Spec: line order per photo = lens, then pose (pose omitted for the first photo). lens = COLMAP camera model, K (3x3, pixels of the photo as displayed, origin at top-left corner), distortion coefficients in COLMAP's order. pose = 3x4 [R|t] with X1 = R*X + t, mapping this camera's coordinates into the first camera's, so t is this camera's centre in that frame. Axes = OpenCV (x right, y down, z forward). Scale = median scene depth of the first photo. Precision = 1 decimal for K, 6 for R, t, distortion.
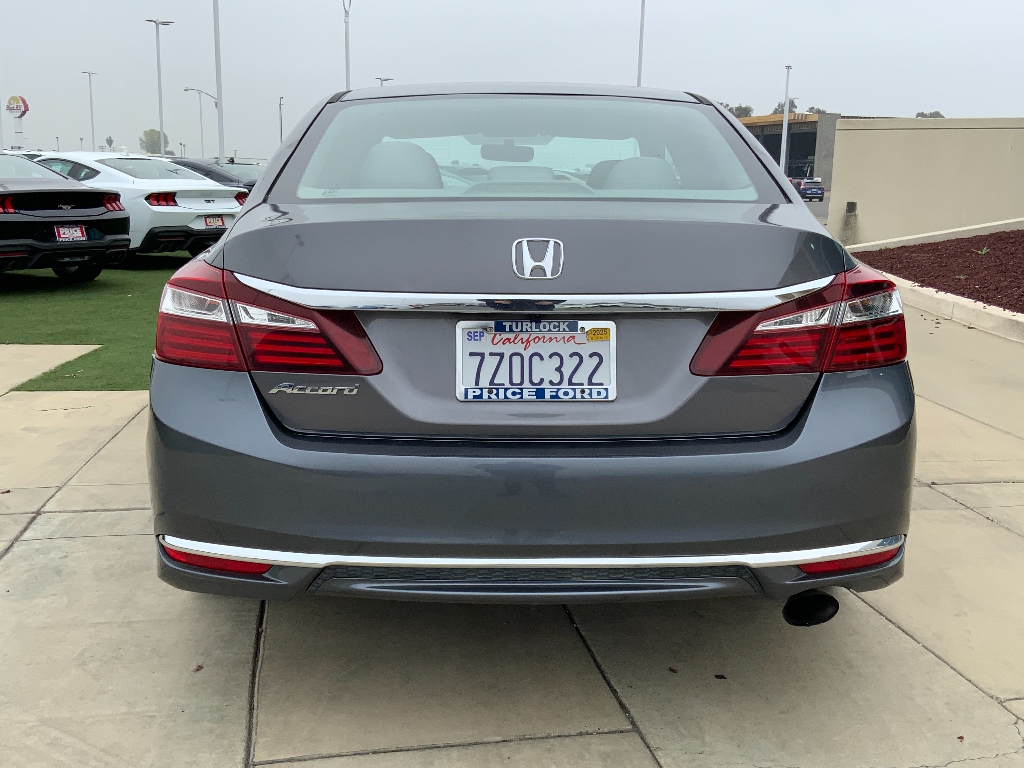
lens RADIAL K [[1076.4, 0, 512.0], [0, 1076.4, 384.0], [0, 0, 1]] dist [0.115312, -0.301765]
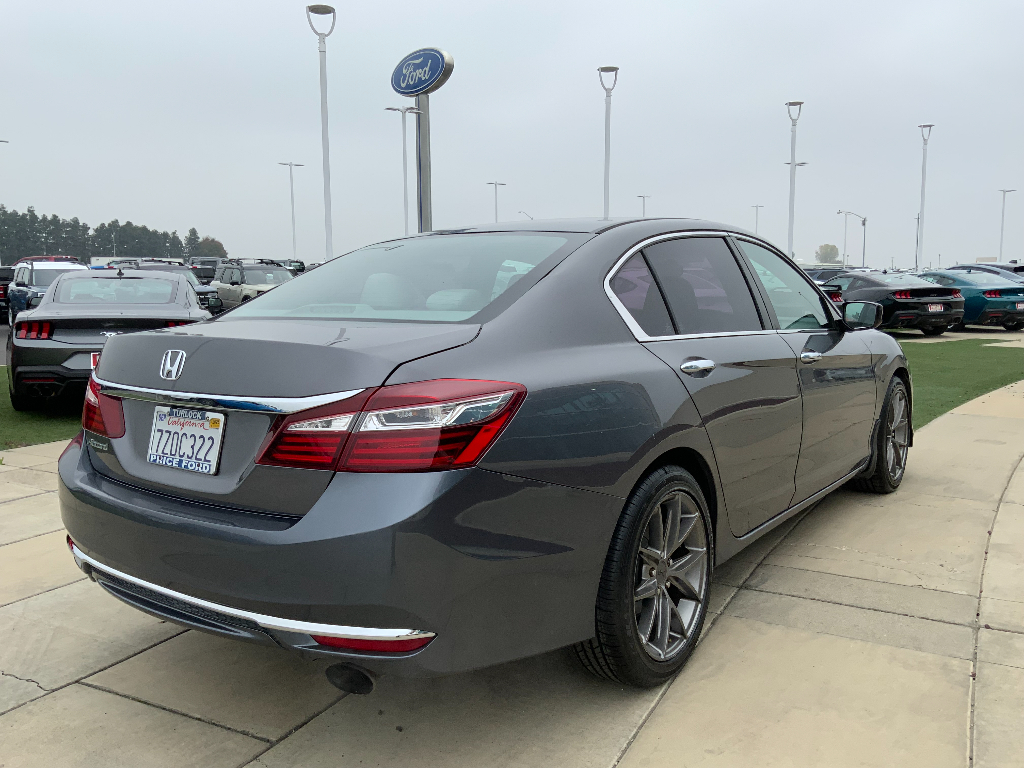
lens RADIAL K [[857.6, 0, 512.0], [0, 857.6, 384.0], [0, 0, 1]] dist [0.000753, -0.012098]
pose [[0.788605, 0.050228, -0.612845, 1.009798], [-0.092523, 0.995004, -0.037508, -0.088430], [0.607899, 0.086281, 0.789312, 0.390520]]
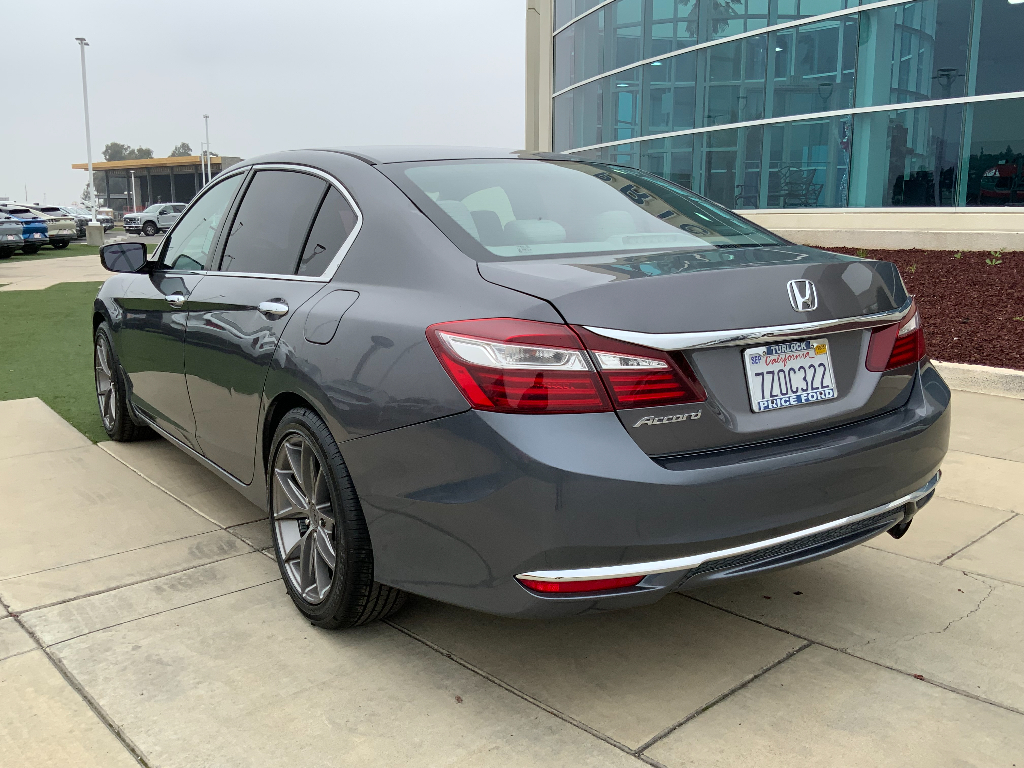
lens RADIAL K [[907.1, 0, 512.0], [0, 907.1, 384.0], [0, 0, 1]] dist [0.052202, -0.016343]
pose [[0.845332, -0.113219, 0.522107, -0.832111], [0.115491, 0.992905, 0.028322, -0.079506], [-0.521609, 0.036357, 0.852410, 0.244765]]
